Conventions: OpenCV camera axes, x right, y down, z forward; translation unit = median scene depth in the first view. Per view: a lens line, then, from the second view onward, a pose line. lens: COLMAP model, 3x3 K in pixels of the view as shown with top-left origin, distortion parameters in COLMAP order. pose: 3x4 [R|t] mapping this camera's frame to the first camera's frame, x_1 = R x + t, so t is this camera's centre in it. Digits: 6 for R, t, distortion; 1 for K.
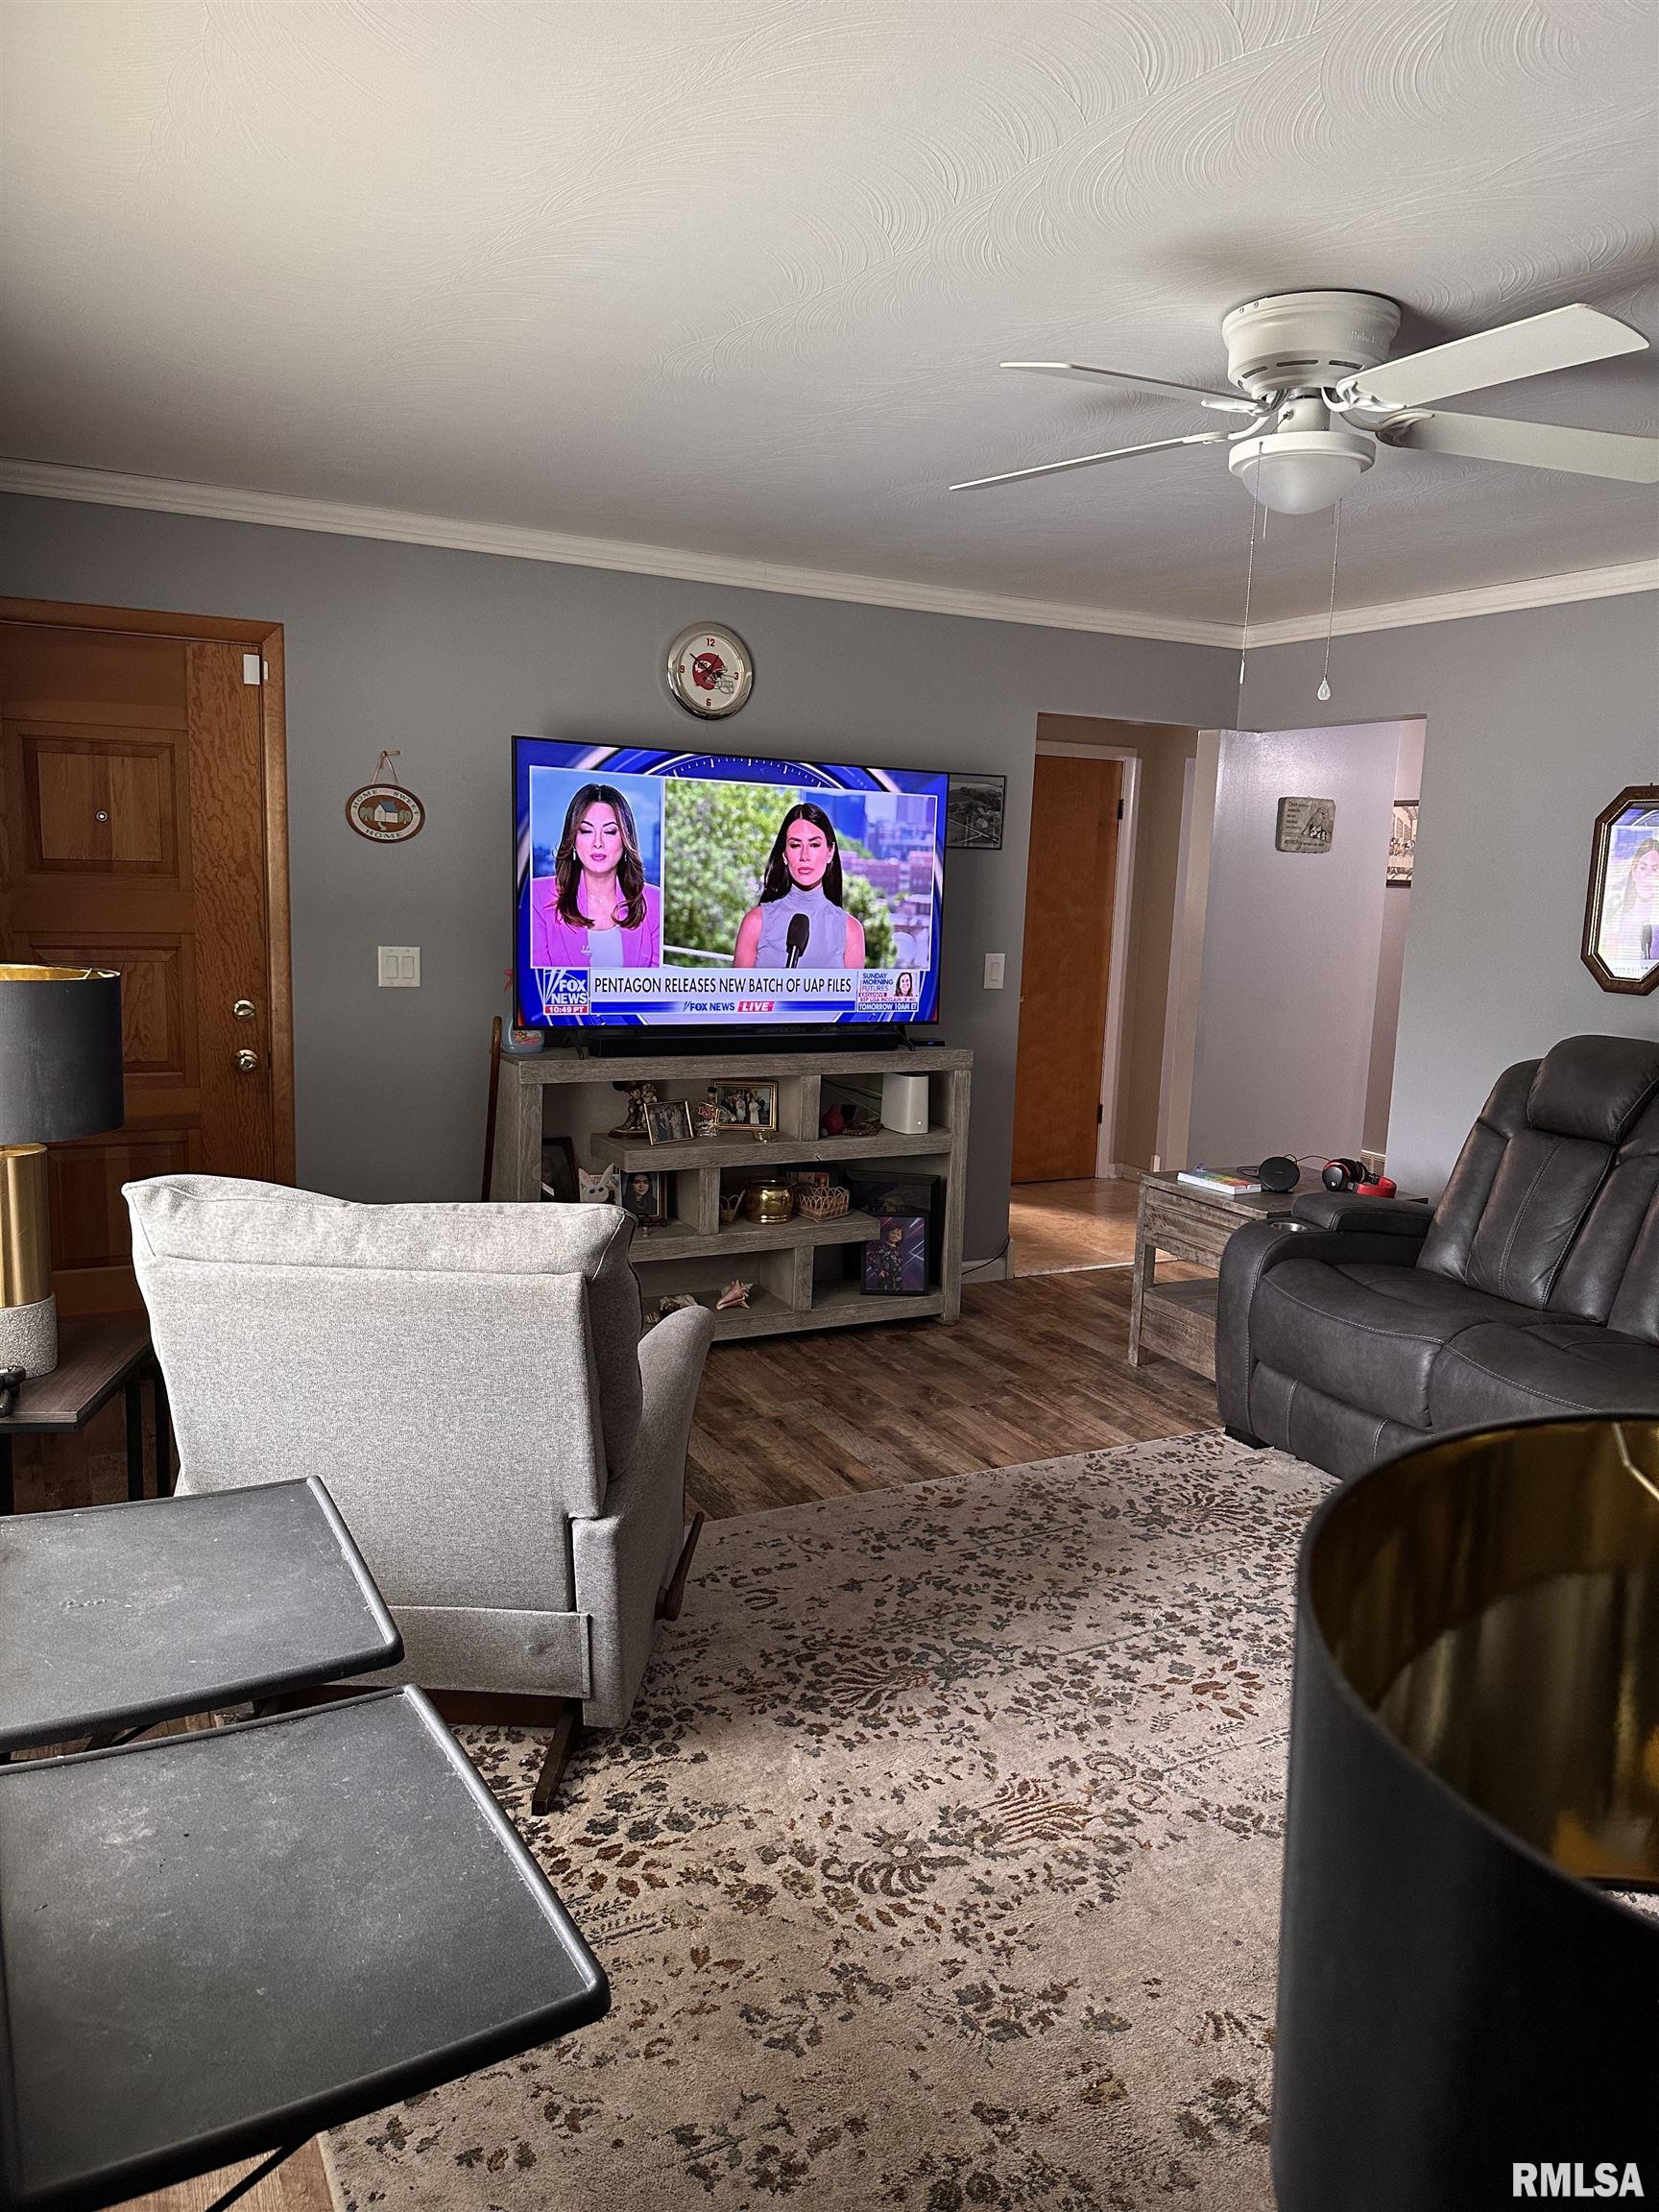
lens RADIAL K [[1540.7, 0, 829.5], [0, 1540.7, 1106.0], [0, 0, 1]] dist [-0.001078, -0.081681]
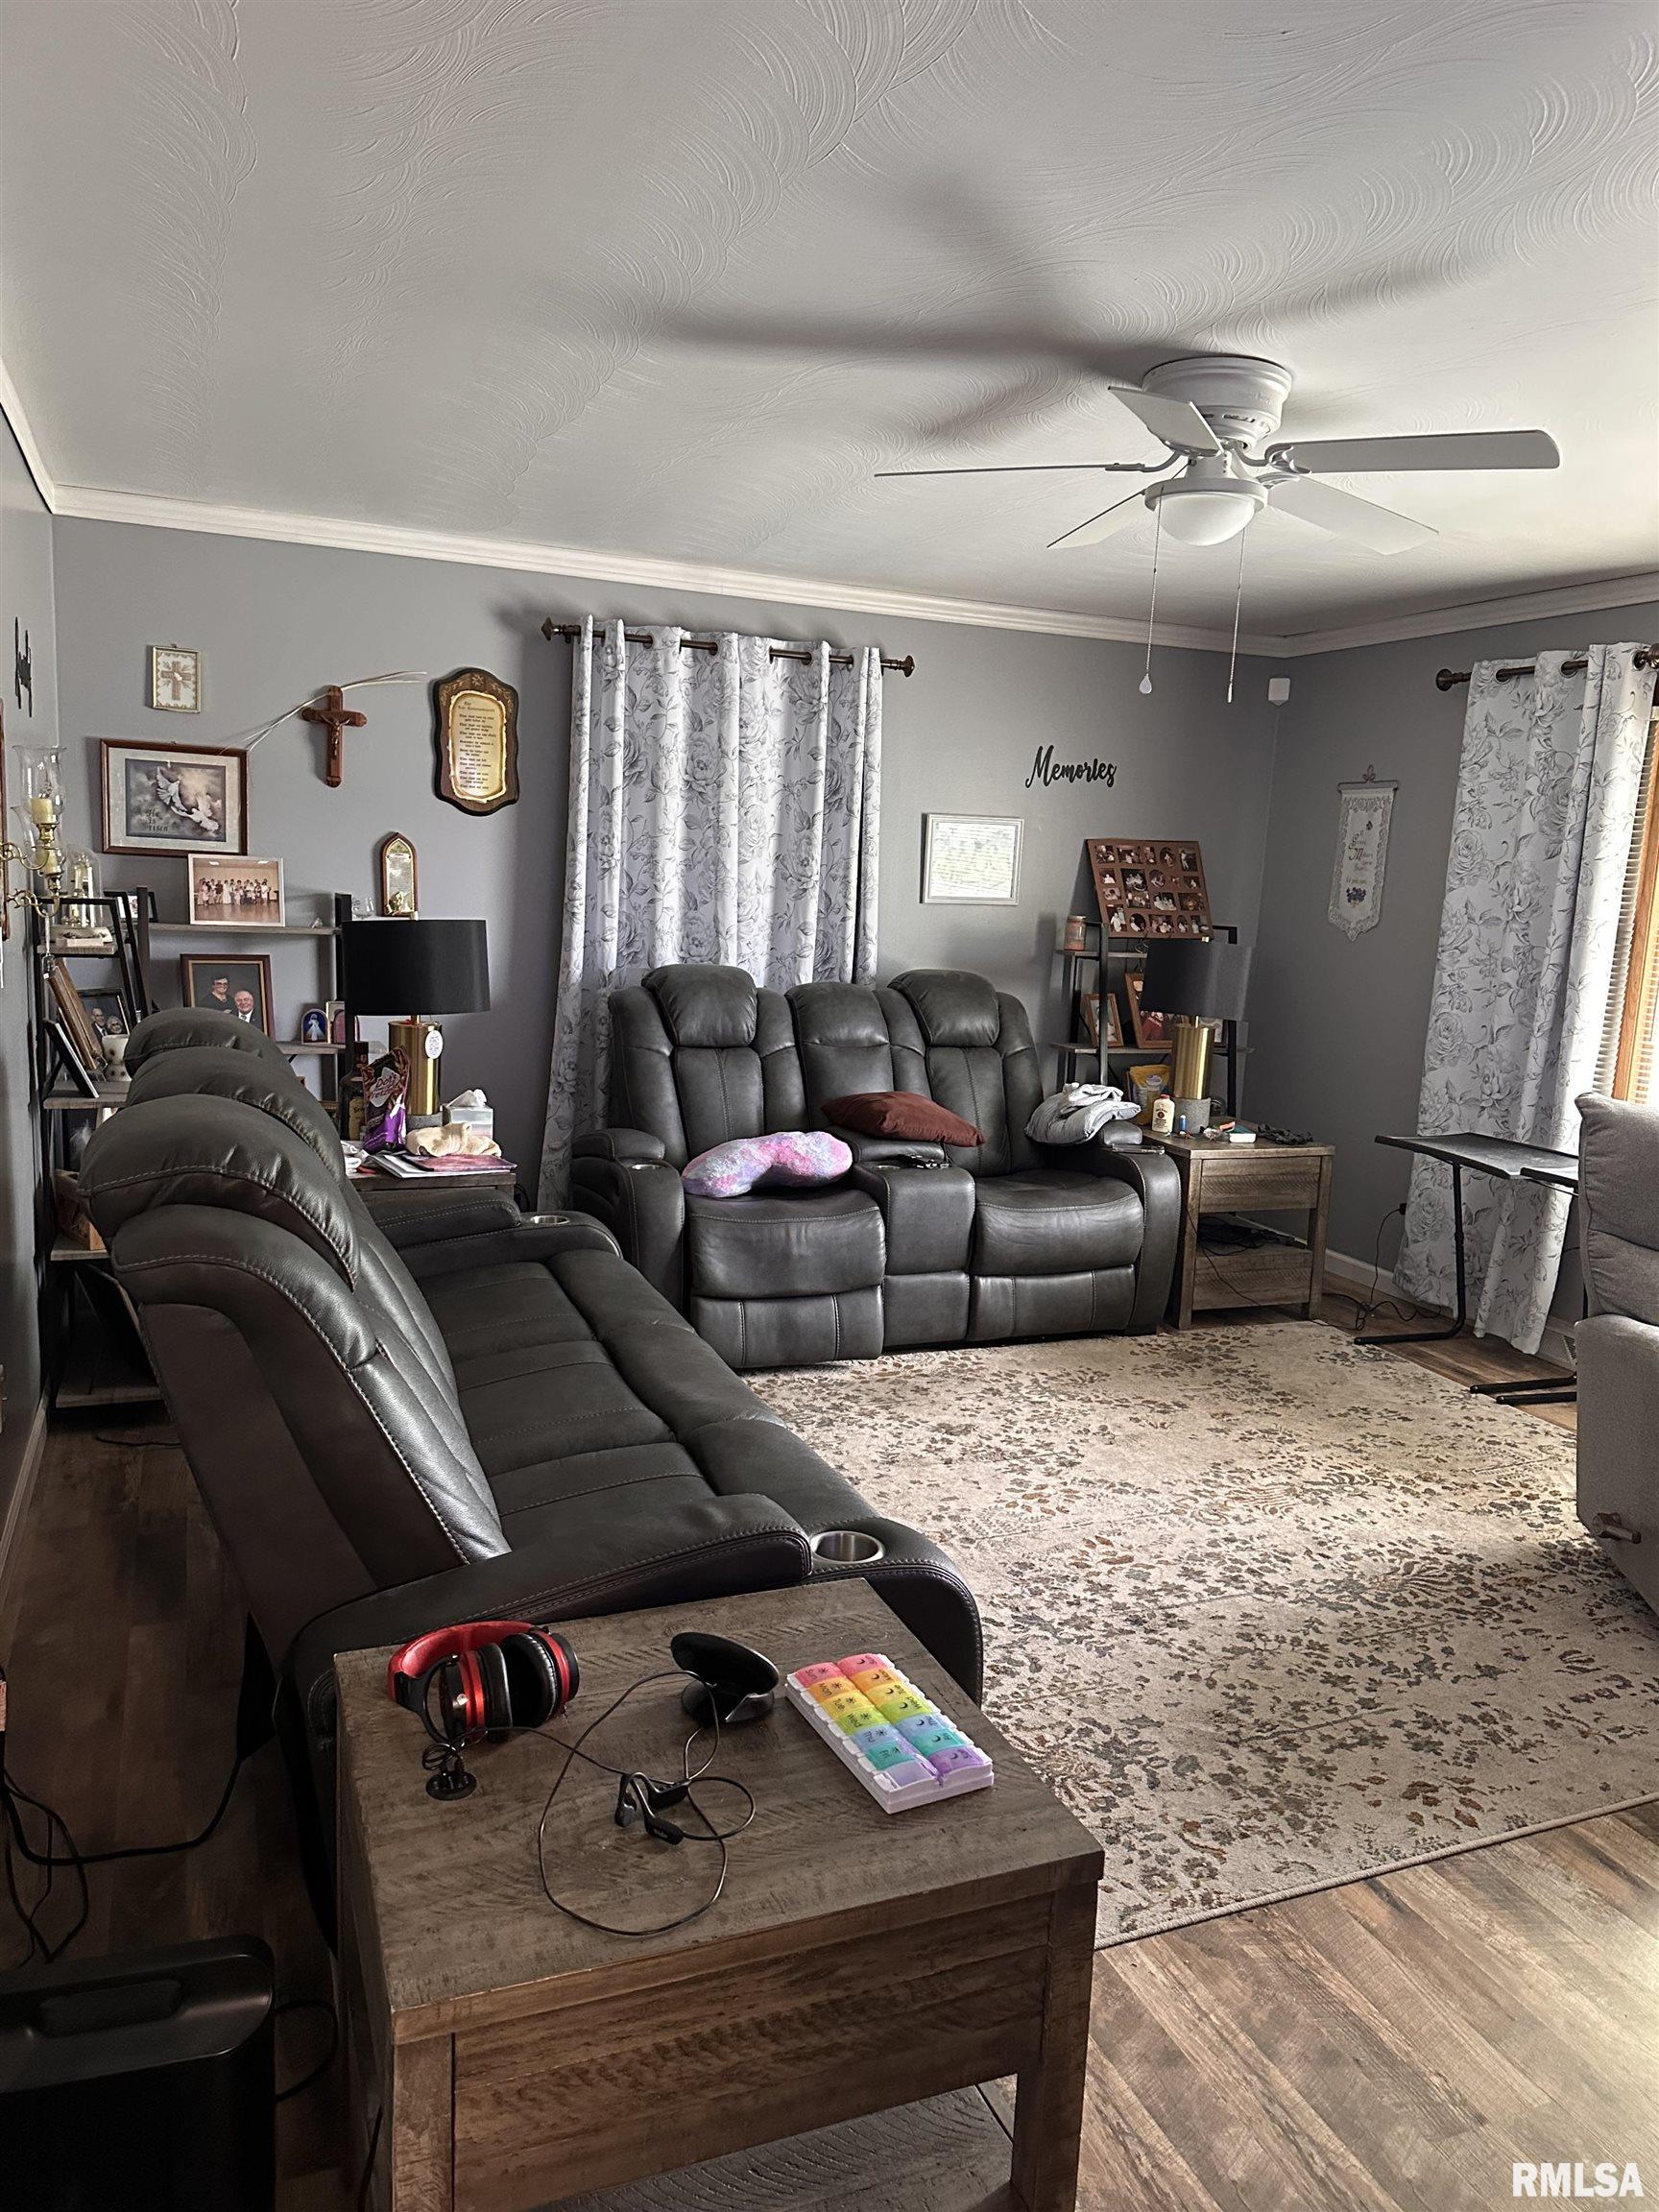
lens RADIAL K [[1540.7, 0, 829.5], [0, 1540.7, 1106.0], [0, 0, 1]] dist [-0.001078, -0.081681]
pose [[-0.993184, -0.078706, 0.085964, 0.375128], [-0.048965, 0.951074, 0.305058, -0.274368], [-0.105768, 0.298770, -0.948446, 1.939701]]
